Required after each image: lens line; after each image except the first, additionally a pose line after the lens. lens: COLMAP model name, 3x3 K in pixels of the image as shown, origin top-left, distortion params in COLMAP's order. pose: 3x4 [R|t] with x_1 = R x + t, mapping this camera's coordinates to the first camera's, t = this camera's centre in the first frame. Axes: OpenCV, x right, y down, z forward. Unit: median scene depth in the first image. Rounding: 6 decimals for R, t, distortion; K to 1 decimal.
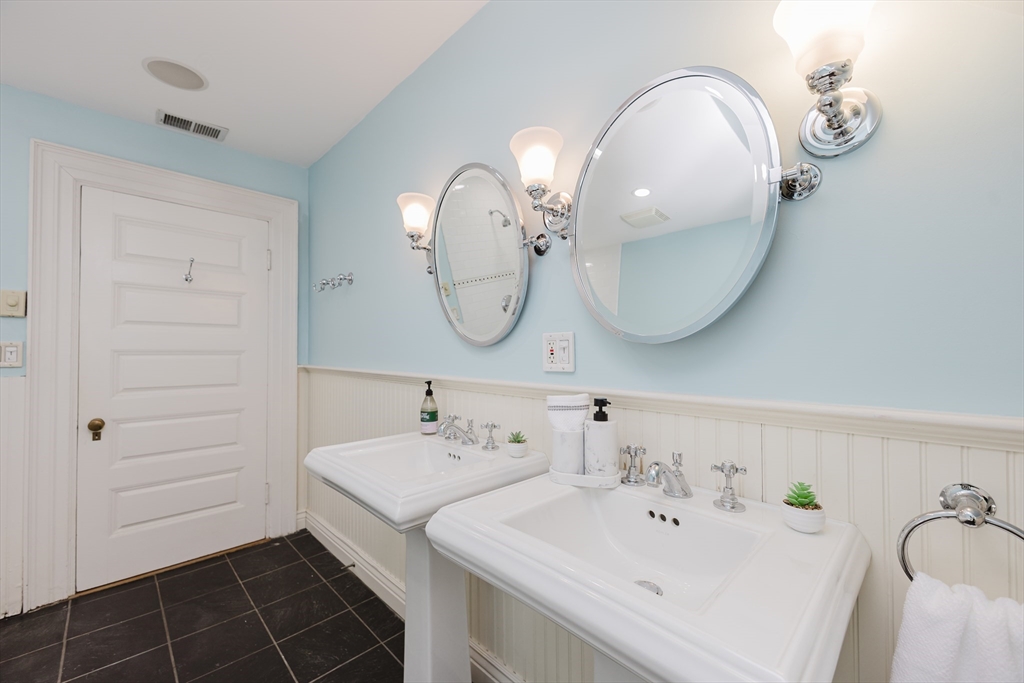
lens RADIAL K [[402.4, 0, 510.3], [0, 402.4, 342.7], [0, 0, 1]] dist [0.007949, -0.000313]
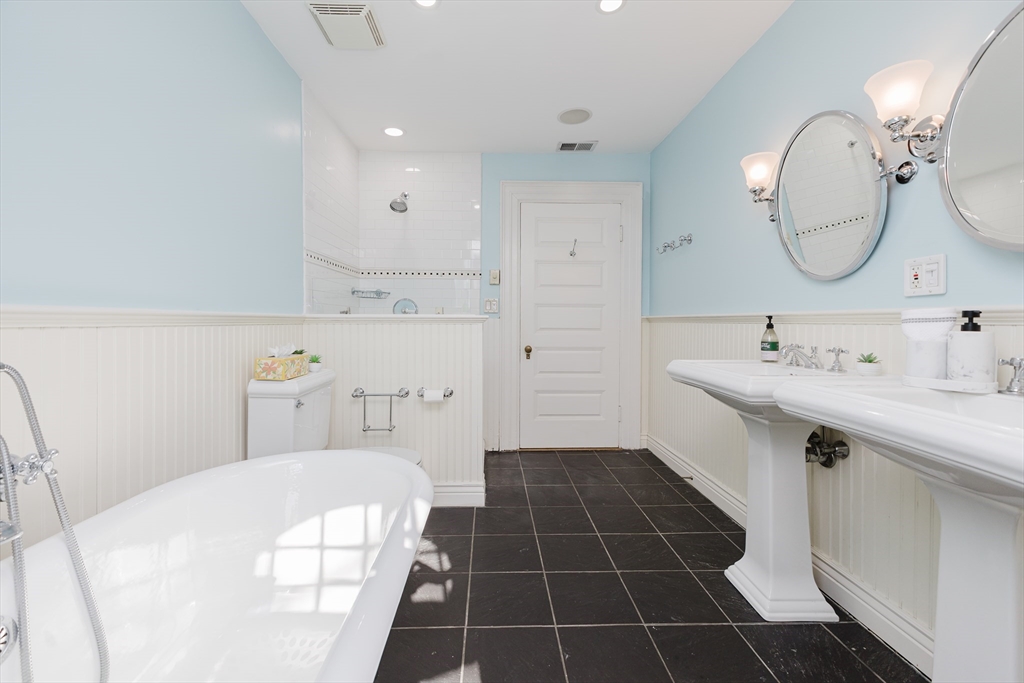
lens RADIAL K [[414.1, 0, 501.0], [0, 414.1, 328.0], [0, 0, 1]] dist [0.007840, -0.000154]
pose [[0.730288, 0.016302, -0.682945, 0.047949], [0.004883, 0.999565, 0.029081, 0.093212], [0.683122, -0.024572, 0.729890, -0.393027]]
